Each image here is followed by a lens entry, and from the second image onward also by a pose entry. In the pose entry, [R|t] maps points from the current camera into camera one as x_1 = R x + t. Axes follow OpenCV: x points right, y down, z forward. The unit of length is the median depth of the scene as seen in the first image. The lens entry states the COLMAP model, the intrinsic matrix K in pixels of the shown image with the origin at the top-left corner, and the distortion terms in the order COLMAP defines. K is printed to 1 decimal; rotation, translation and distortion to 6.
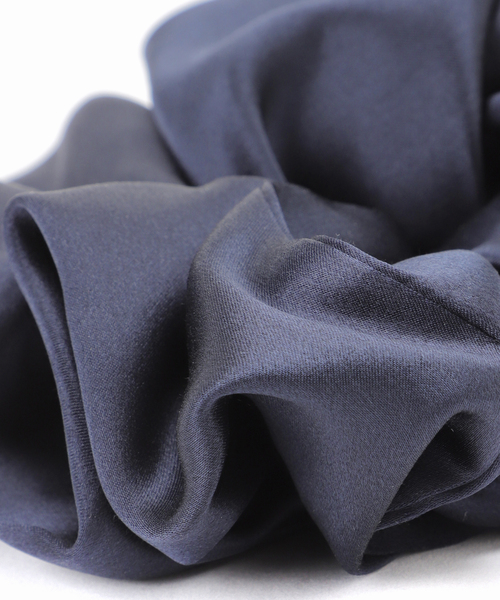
lens RADIAL K [[2883.7, 0, 250.0], [0, 2883.7, 300.0], [0, 0, 1]] dist [-0.068853, 0.058098]
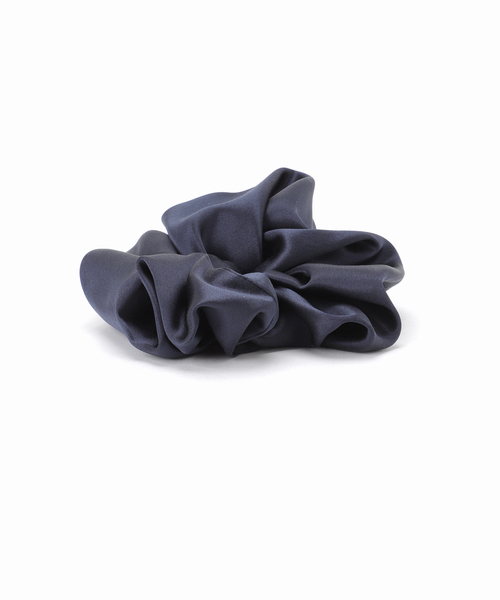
lens RADIAL K [[1360.8, 0, 250.0], [0, 1360.8, 300.0], [0, 0, 1]] dist [-0.032766, -0.012862]
pose [[0.994320, 0.015255, 0.105329, -0.127842], [-0.011818, 0.999380, -0.033172, 0.079853], [-0.105770, 0.031739, 0.993884, -0.781869]]
